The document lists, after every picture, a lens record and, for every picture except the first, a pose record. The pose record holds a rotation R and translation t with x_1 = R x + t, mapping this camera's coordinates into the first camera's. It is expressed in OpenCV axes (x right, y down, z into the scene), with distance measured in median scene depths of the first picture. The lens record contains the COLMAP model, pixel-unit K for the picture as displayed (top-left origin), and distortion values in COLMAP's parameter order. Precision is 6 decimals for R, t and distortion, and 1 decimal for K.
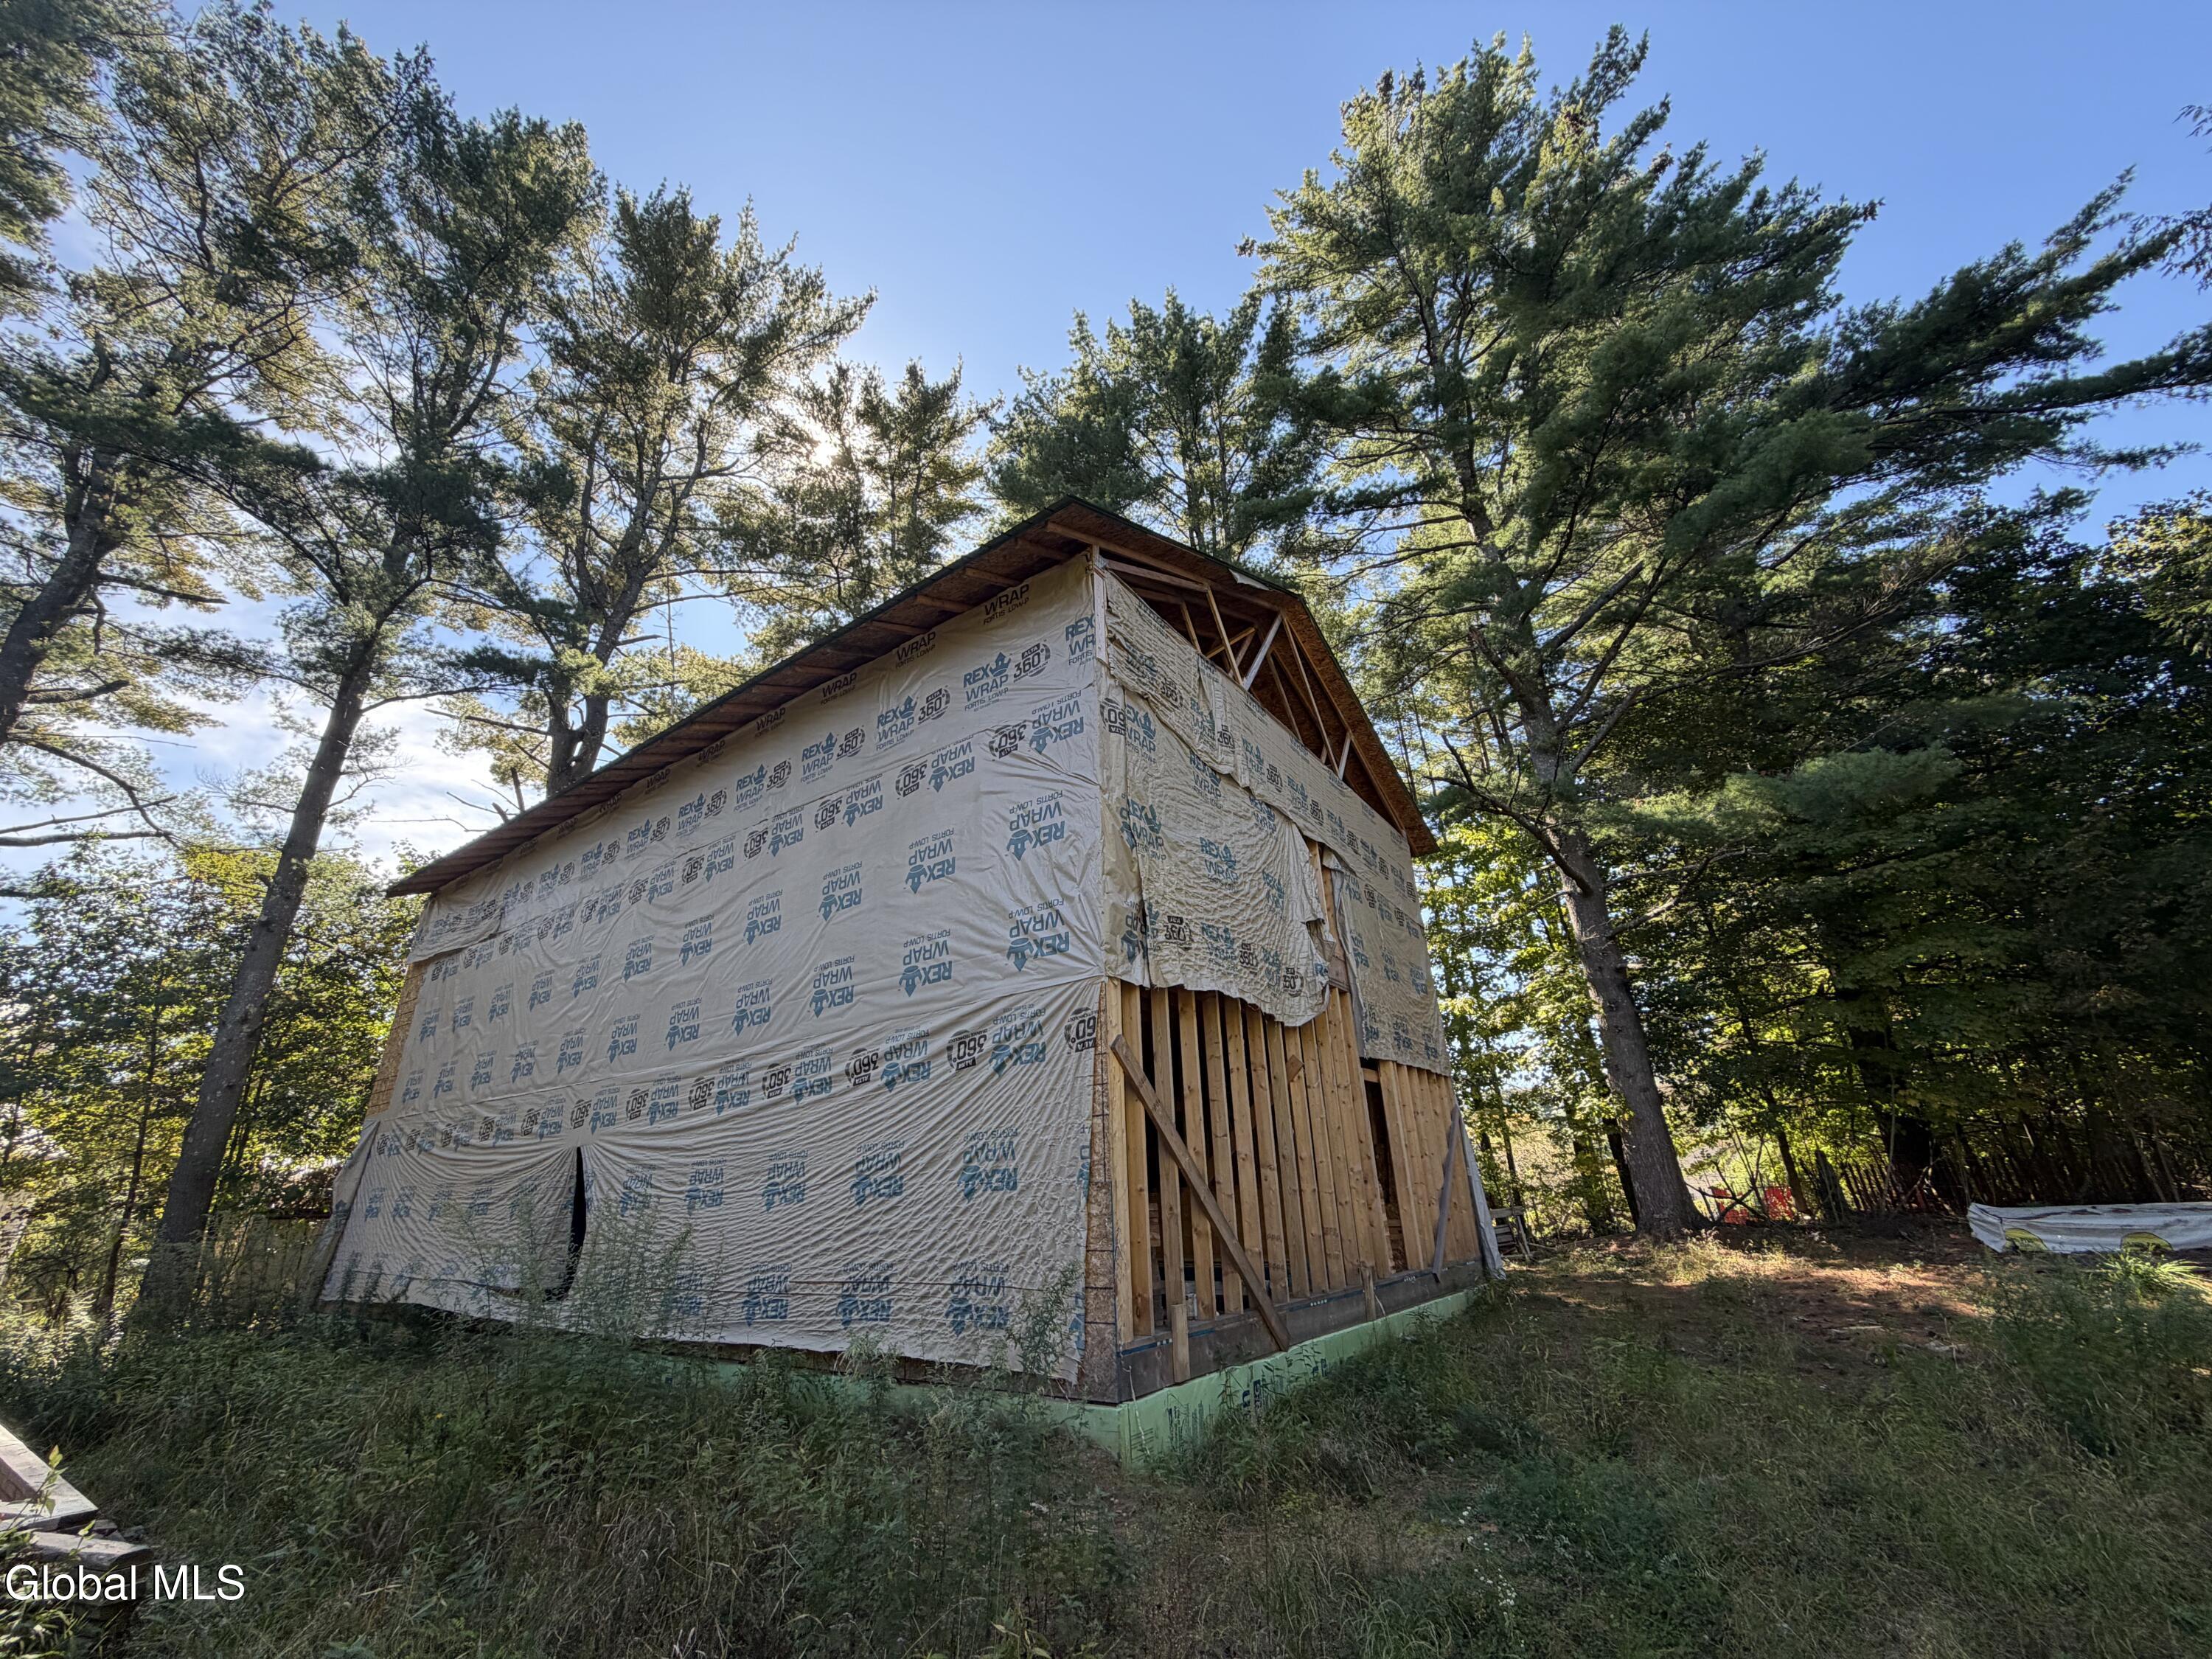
lens RADIAL K [[879.6, 0, 1099.0], [0, 879.6, 824.4], [0, 0, 1]] dist [0.001165, -0.000409]
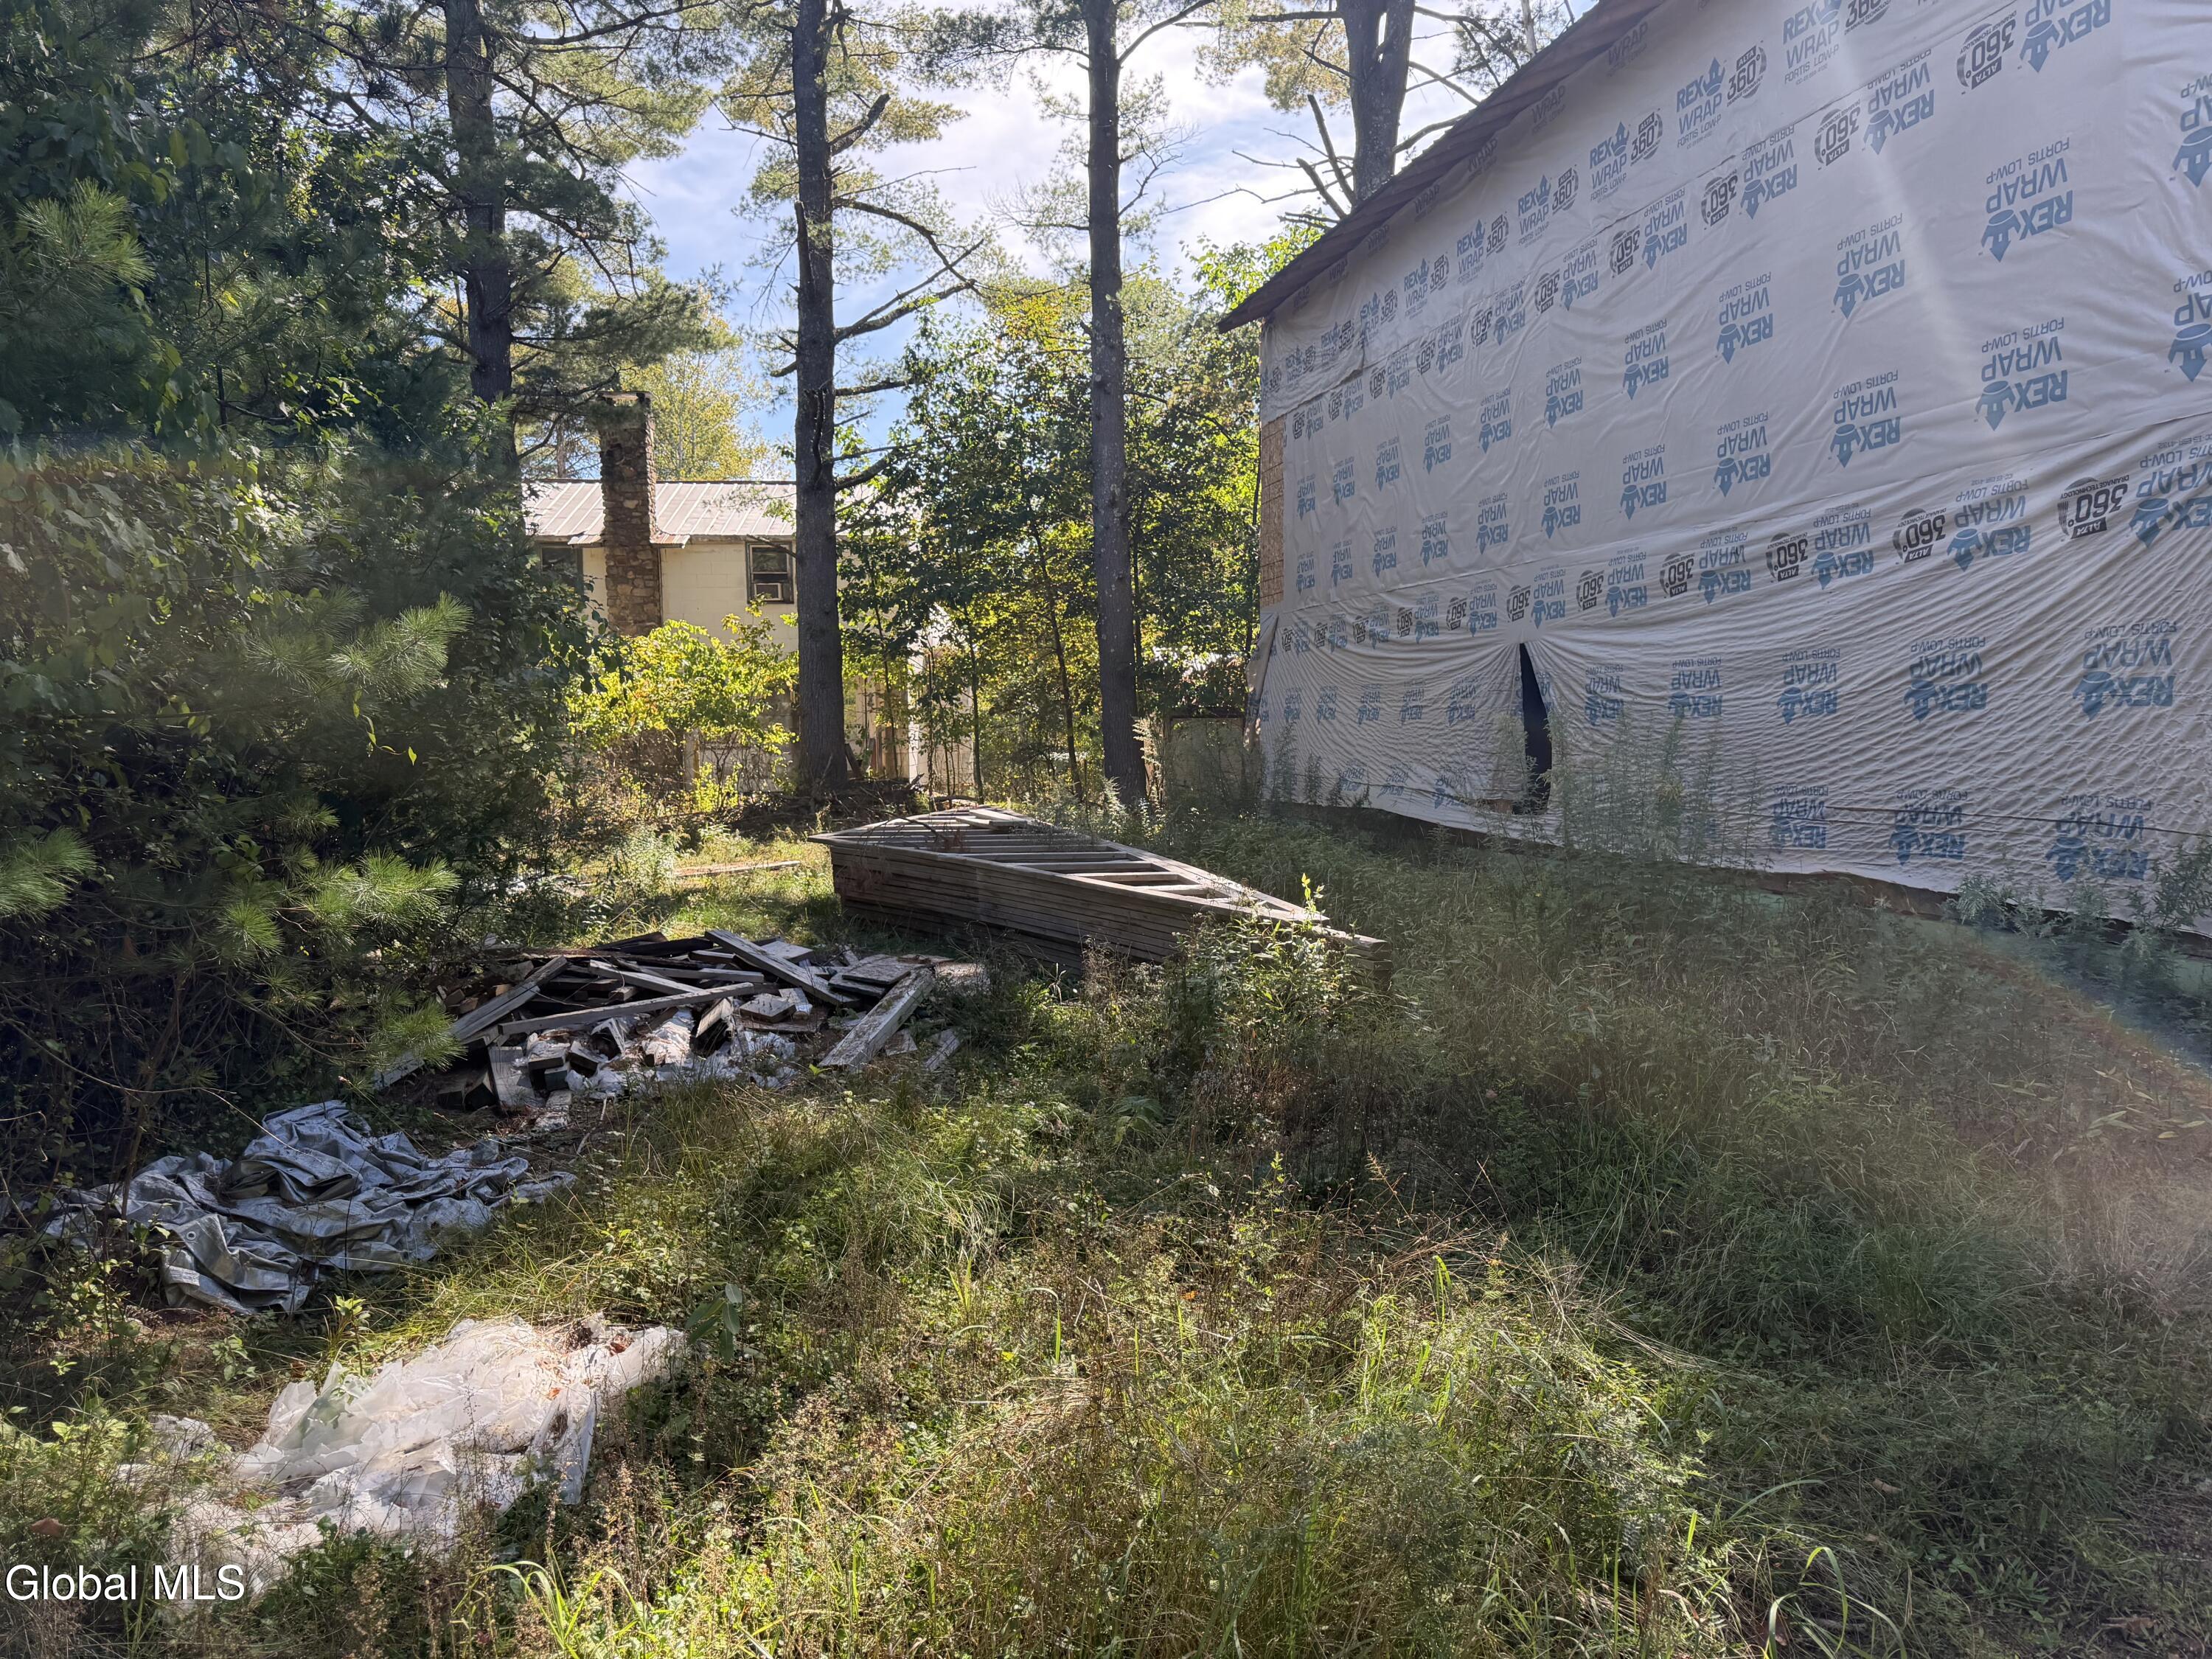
lens RADIAL K [[1553.4, 0, 1118.3], [0, 1553.4, 857.2], [0, 0, 1]] dist [0.083055, -0.155040]
pose [[0.764101, 0.077386, -0.640439, 0.032041], [0.240958, 0.886685, 0.394626, -0.073626], [0.598406, -0.455853, 0.658869, -0.162634]]
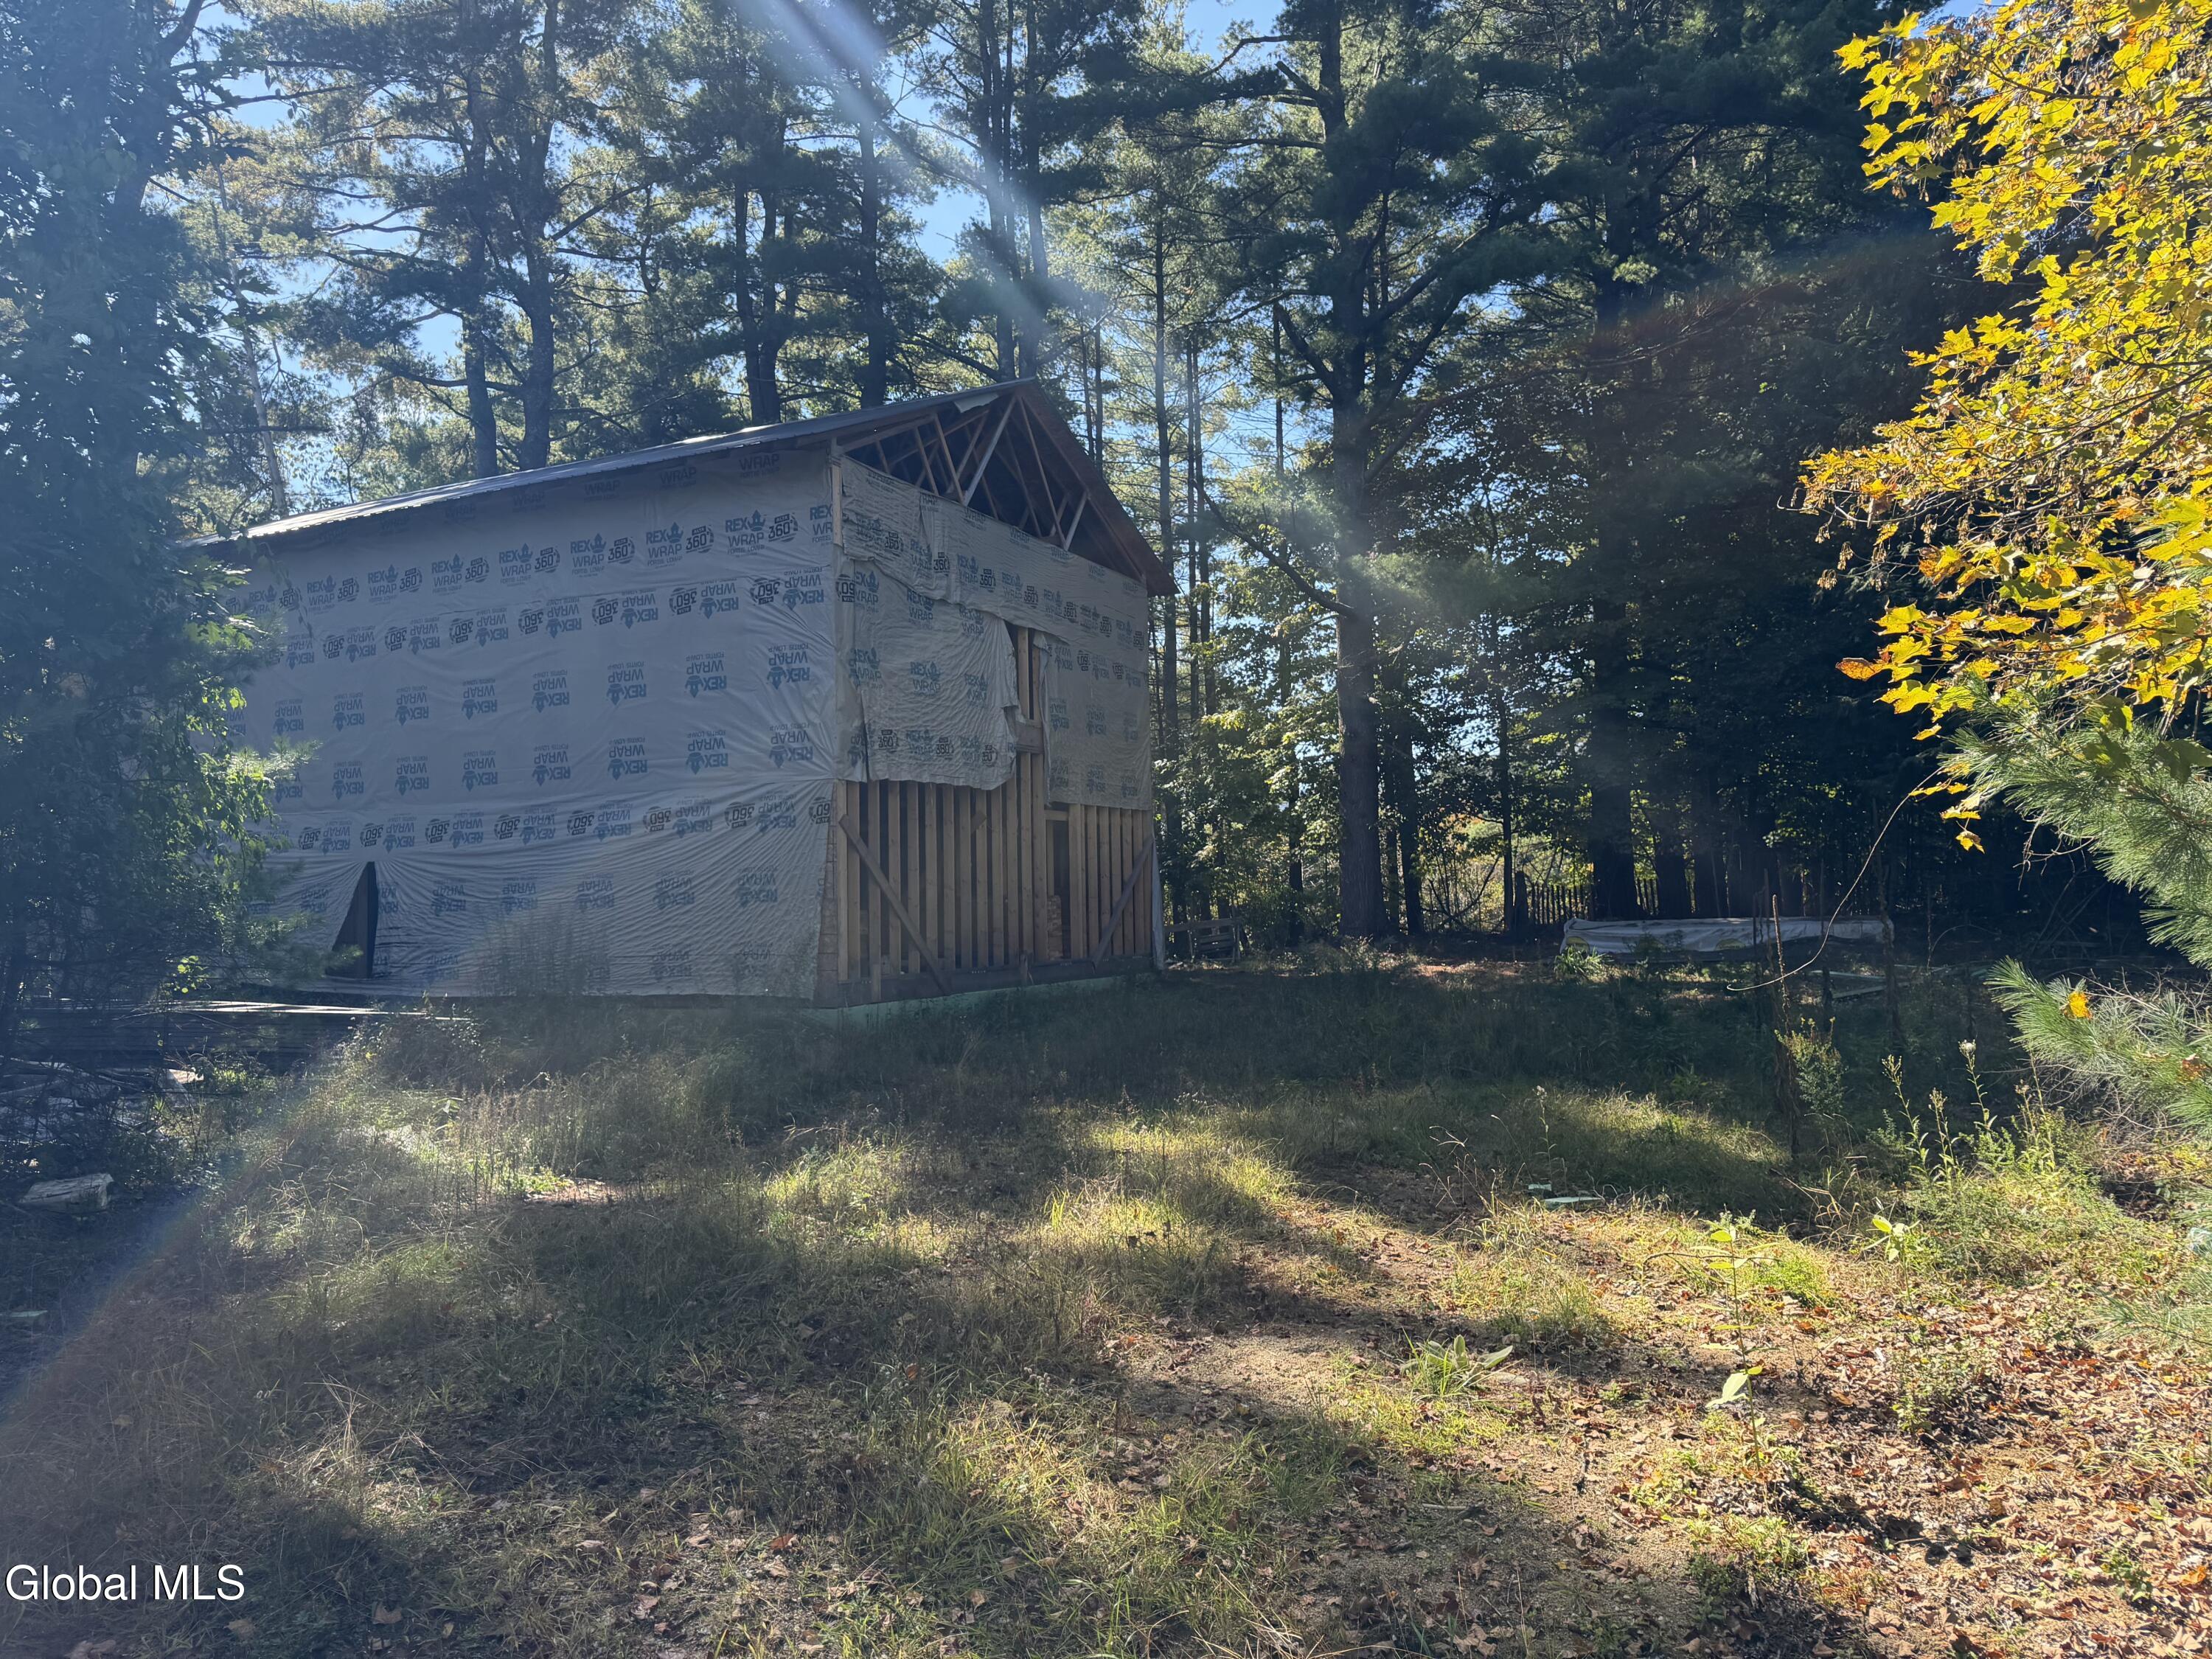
lens RADIAL K [[1546.7, 0, 1106.0], [0, 1546.7, 829.5], [0, 0, 1]] dist [0.133179, -0.202569]
pose [[0.985748, 0.019539, 0.167091, 0.009218], [-0.076387, 0.936926, 0.341079, -0.319506], [-0.149888, -0.348981, 0.925065, -0.737582]]
